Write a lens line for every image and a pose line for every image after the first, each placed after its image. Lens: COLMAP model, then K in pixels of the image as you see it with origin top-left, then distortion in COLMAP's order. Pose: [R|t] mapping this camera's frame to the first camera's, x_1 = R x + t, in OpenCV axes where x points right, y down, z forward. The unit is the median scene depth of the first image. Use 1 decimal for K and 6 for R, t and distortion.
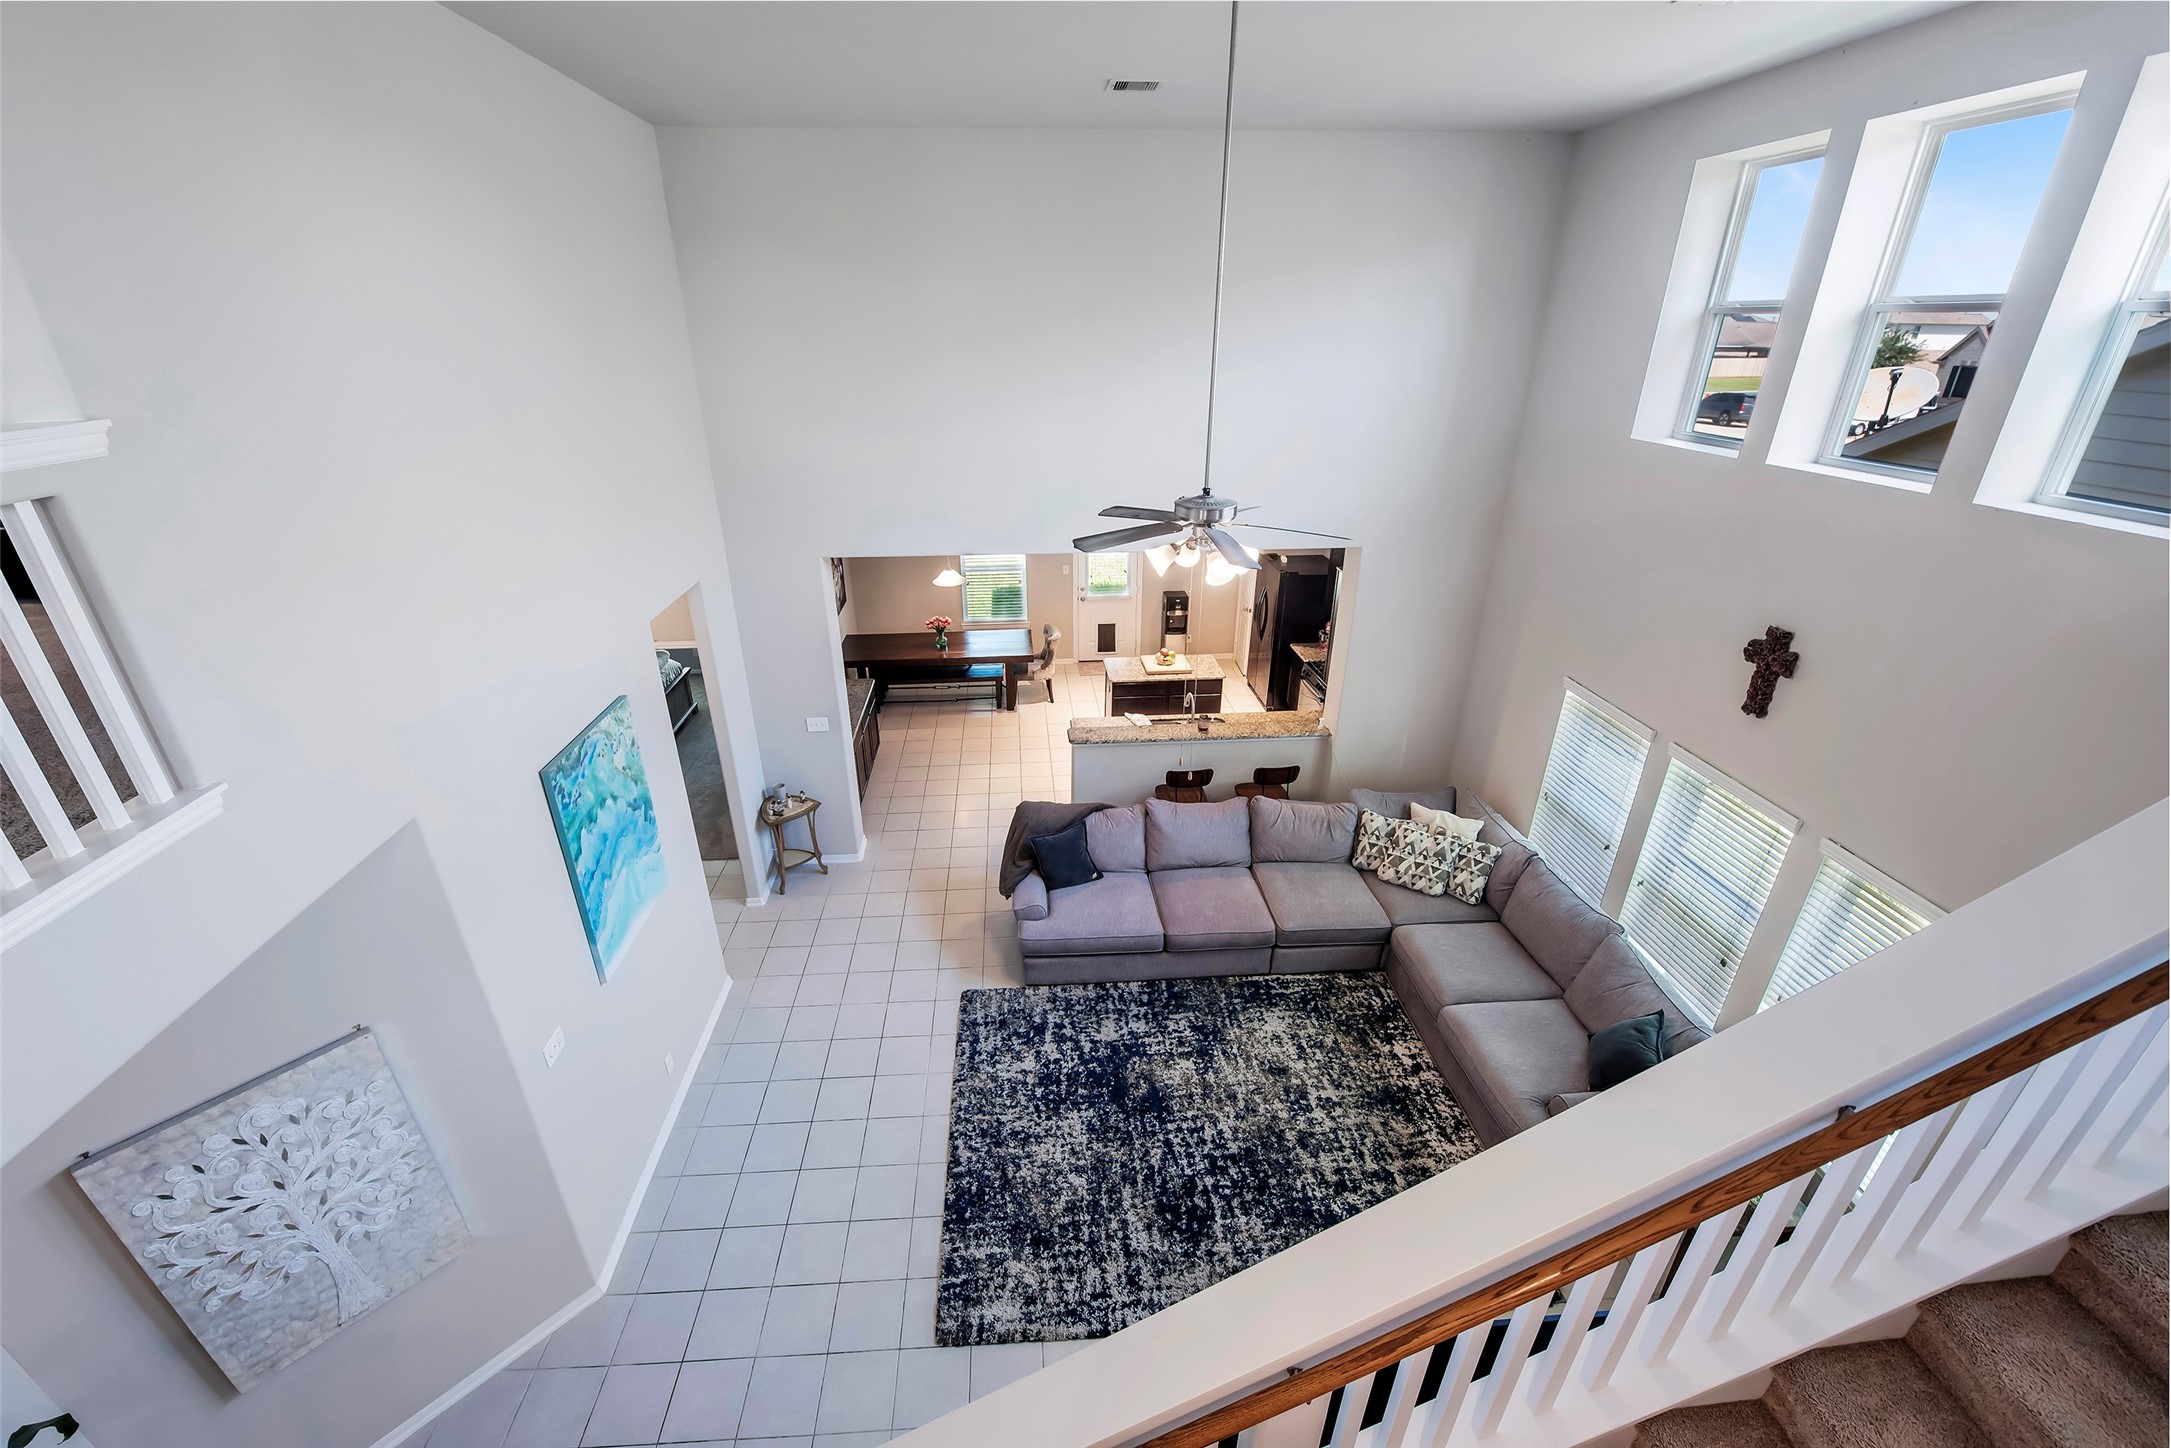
lens RADIAL K [[872.7, 0, 1083.1], [0, 872.7, 732.7], [0, 0, 1]] dist [-0.000427, -0.000929]
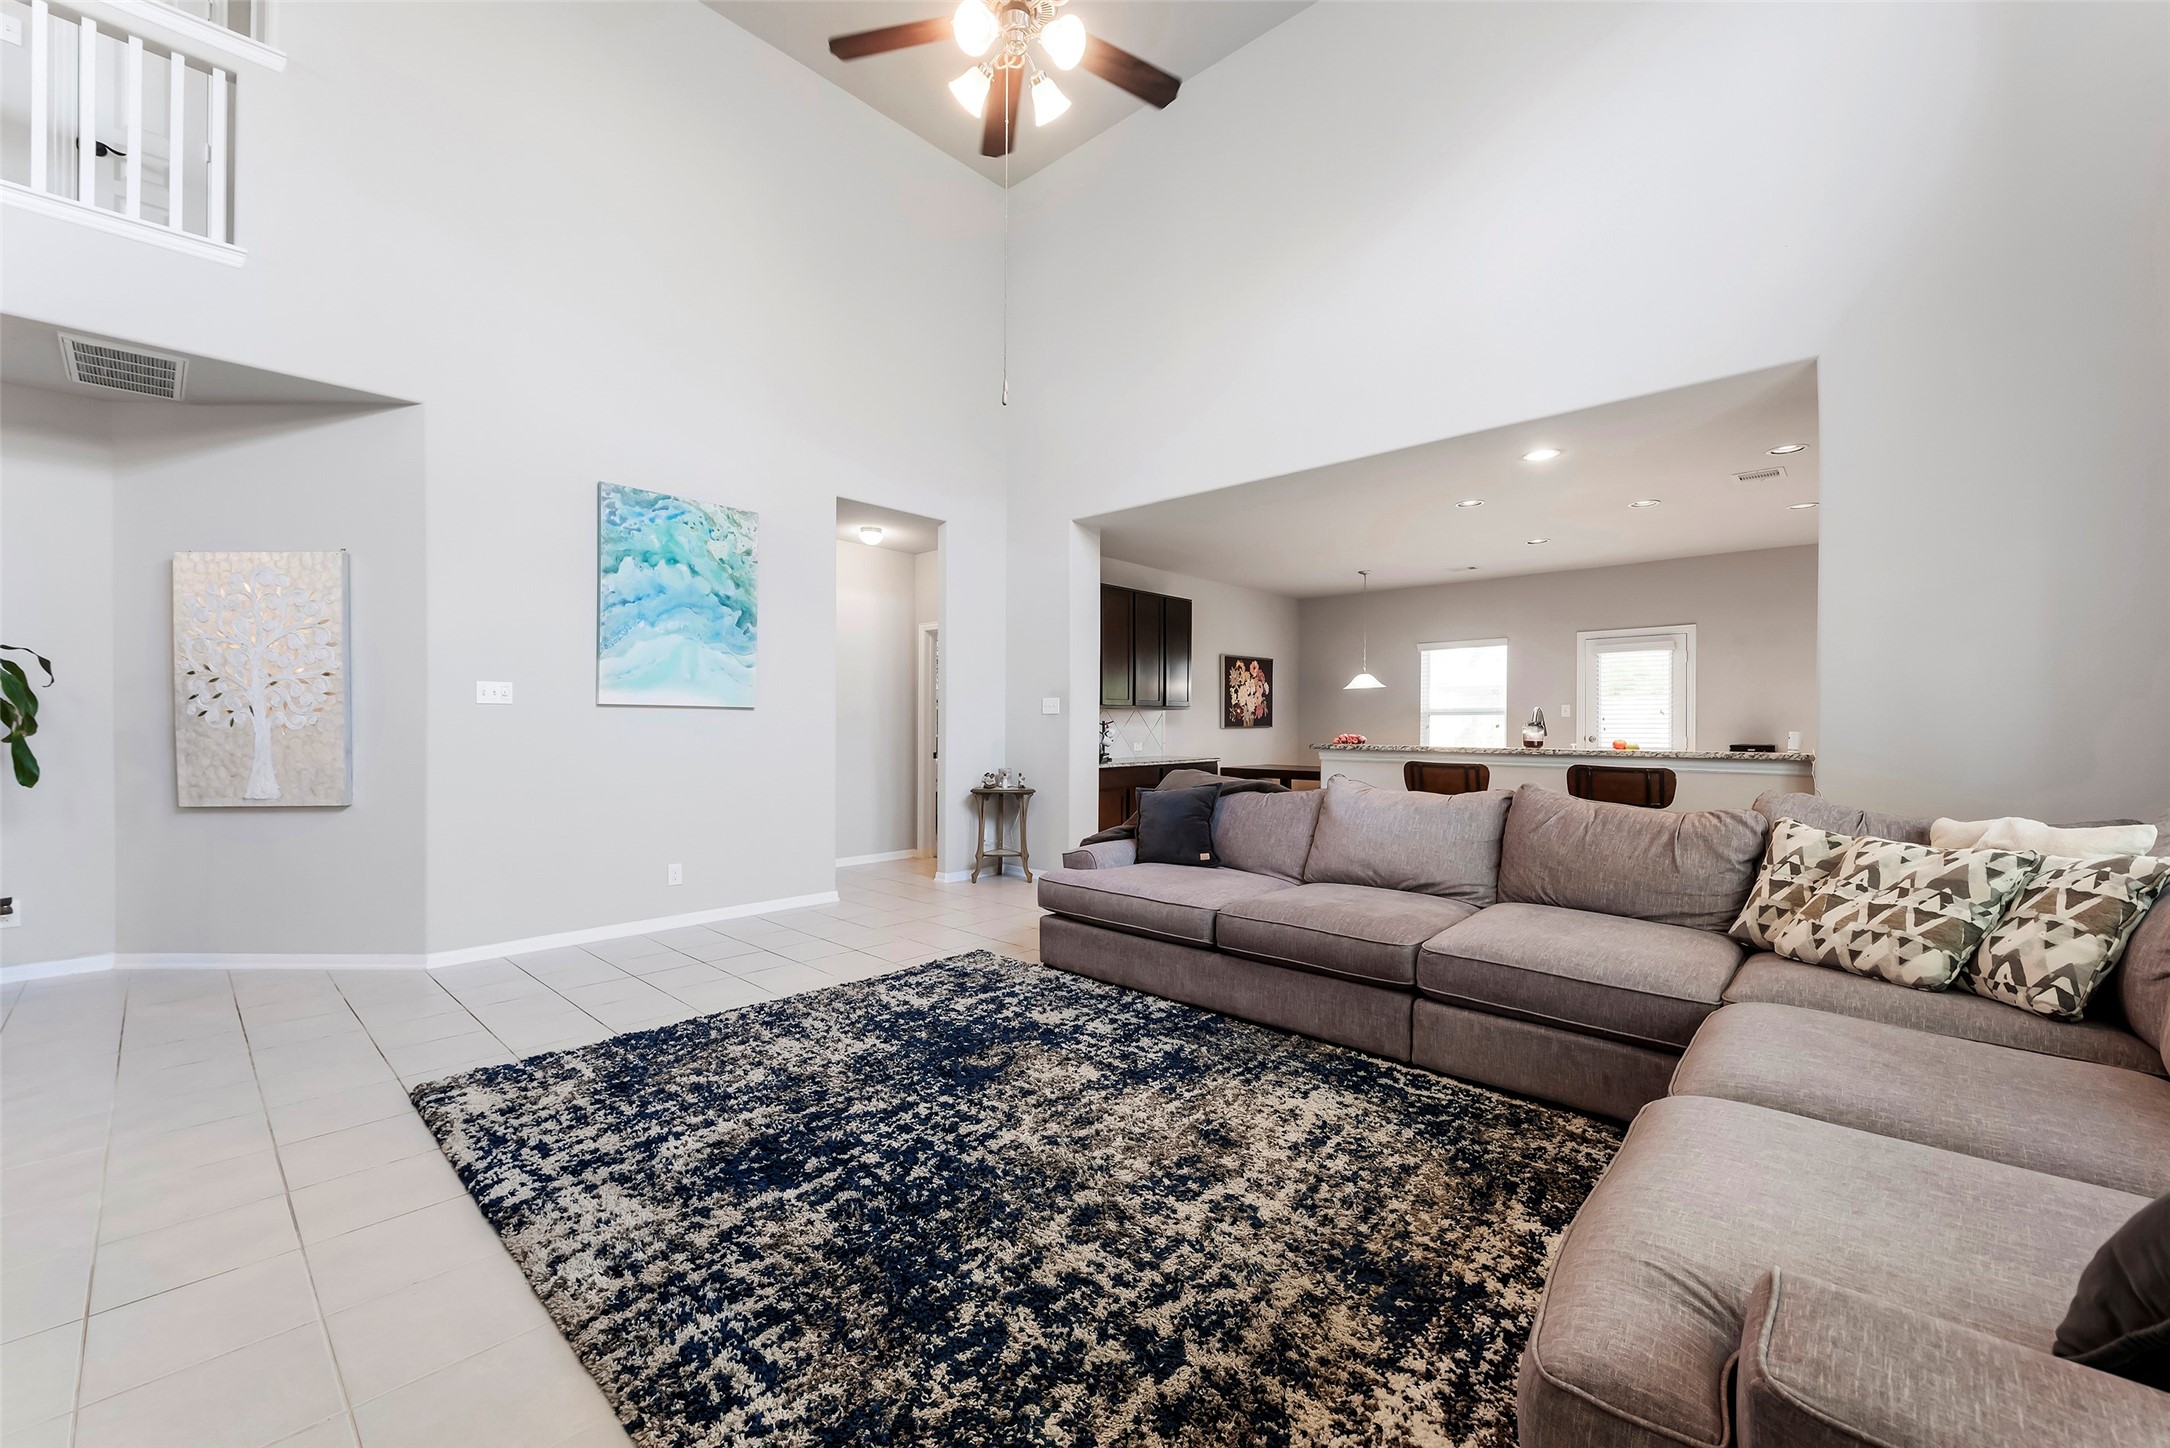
lens RADIAL K [[872.3, 0, 1077.5], [0, 872.3, 727.1], [0, 0, 1]] dist [-0.000427, -0.000929]
pose [[0.673153, -0.011595, -0.739412, 0.546484], [-0.309872, 0.903439, -0.296271, 0.379804], [0.671449, 0.428559, 0.604560, 0.640163]]
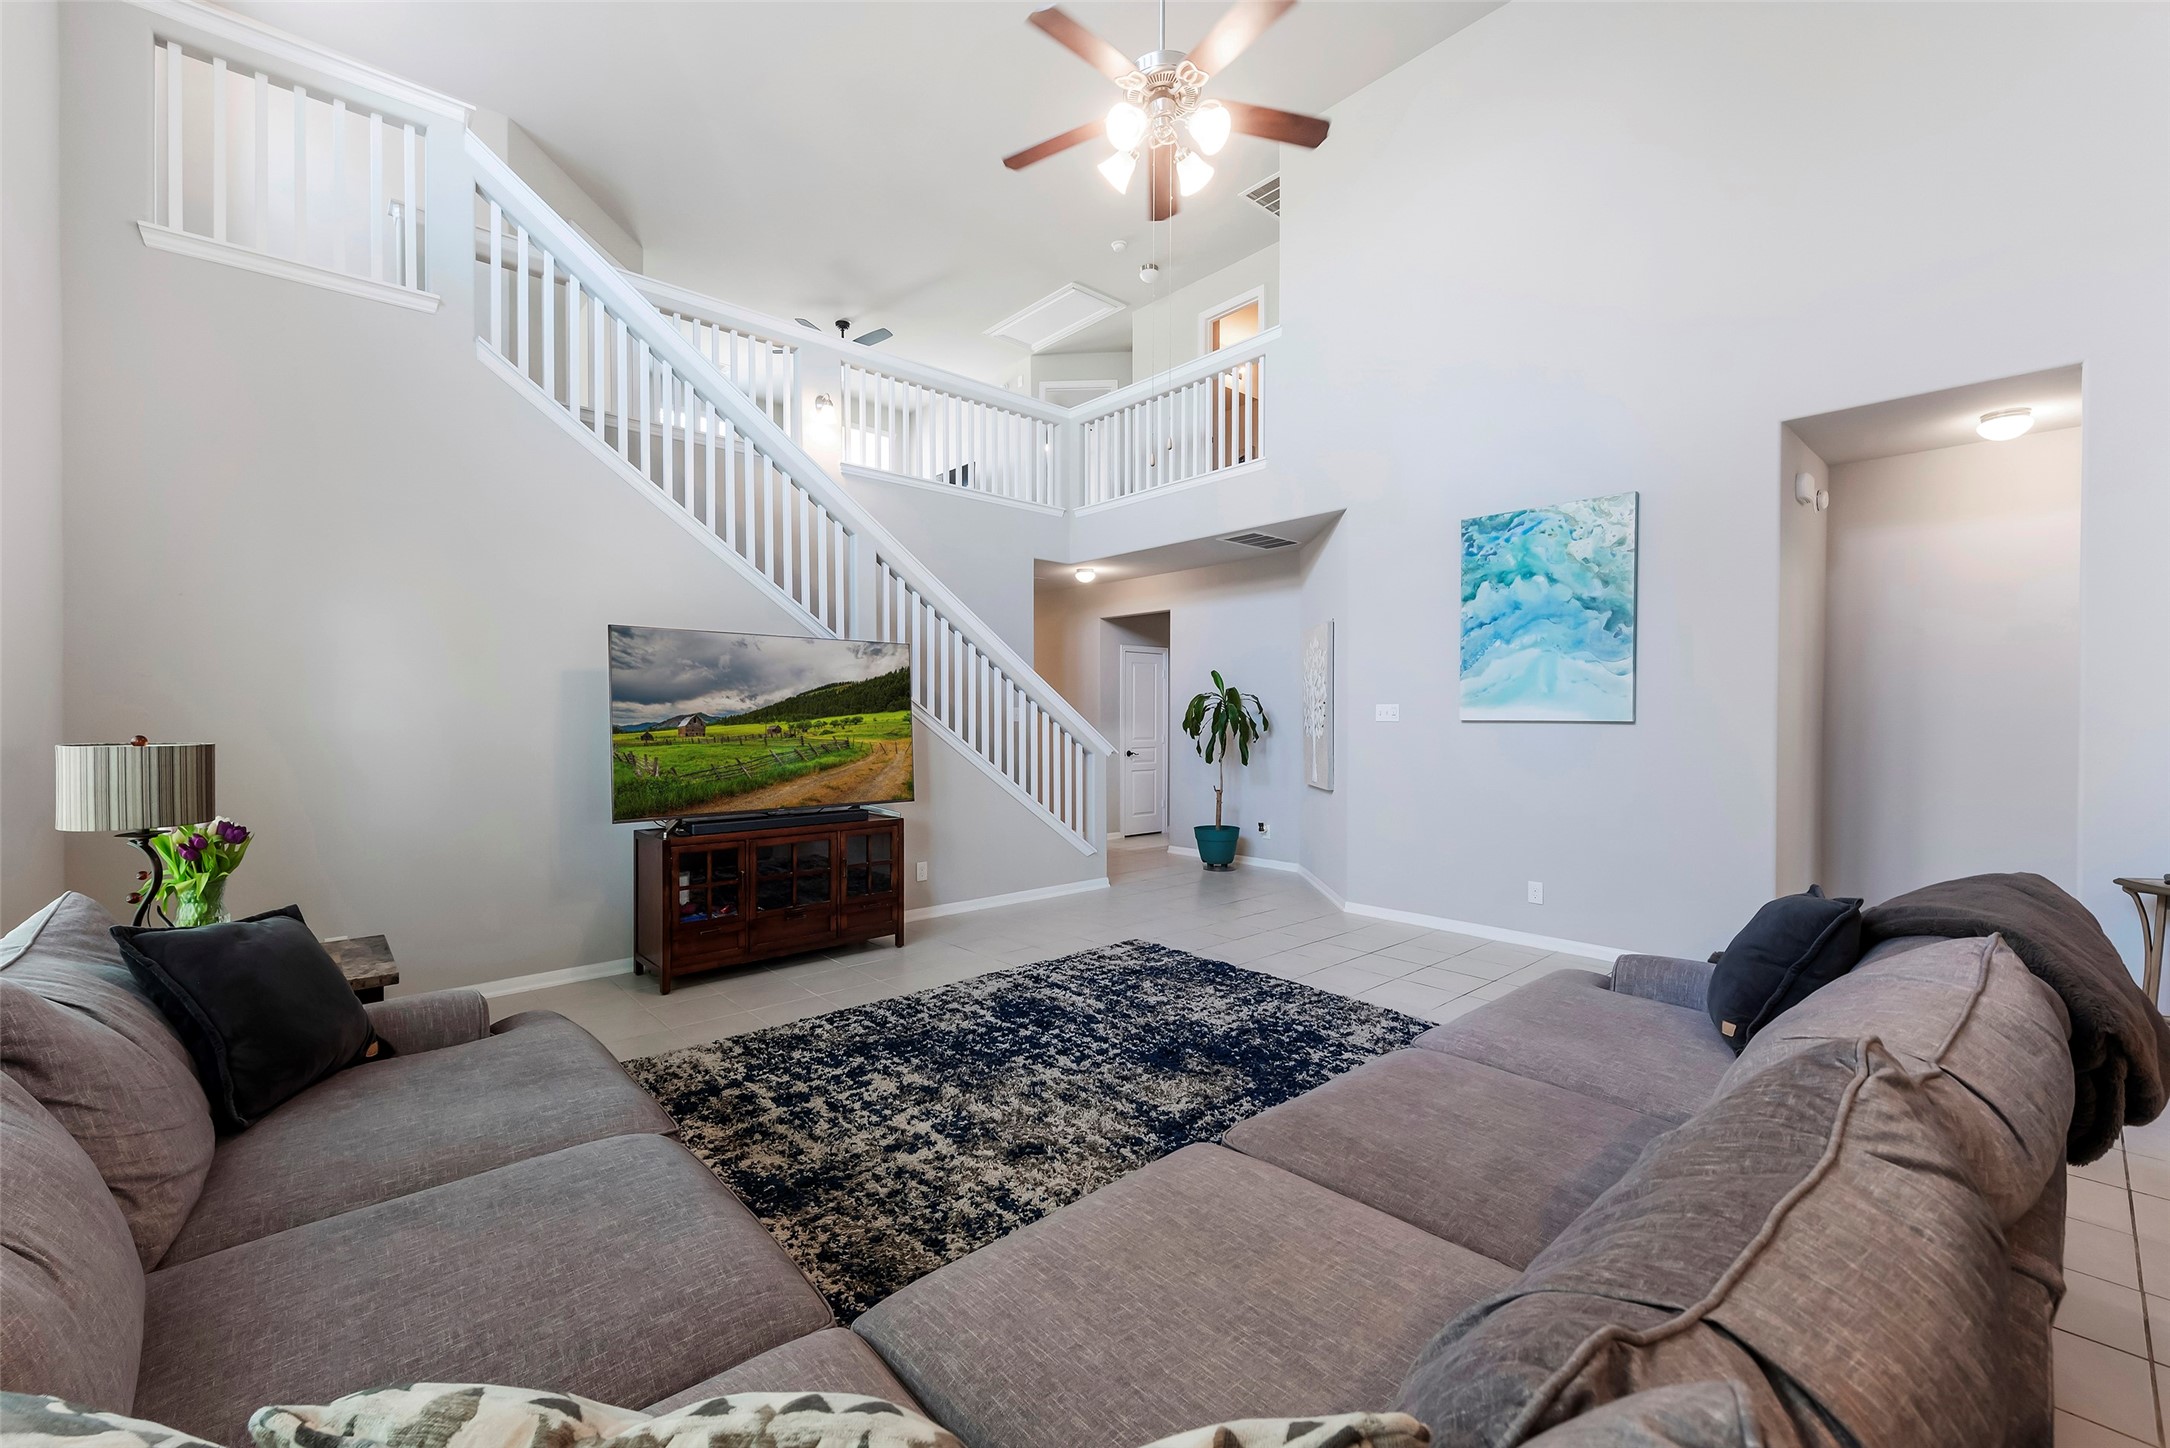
lens RADIAL K [[872.3, 0, 1018.9], [0, 872.3, 722.8], [0, 0, 1]] dist [-0.000427, -0.000929]
pose [[-0.827786, -0.011885, -0.560918, 0.529790], [-0.250580, 0.902349, 0.350679, 0.018795], [0.501976, 0.430842, -0.749930, 1.348268]]
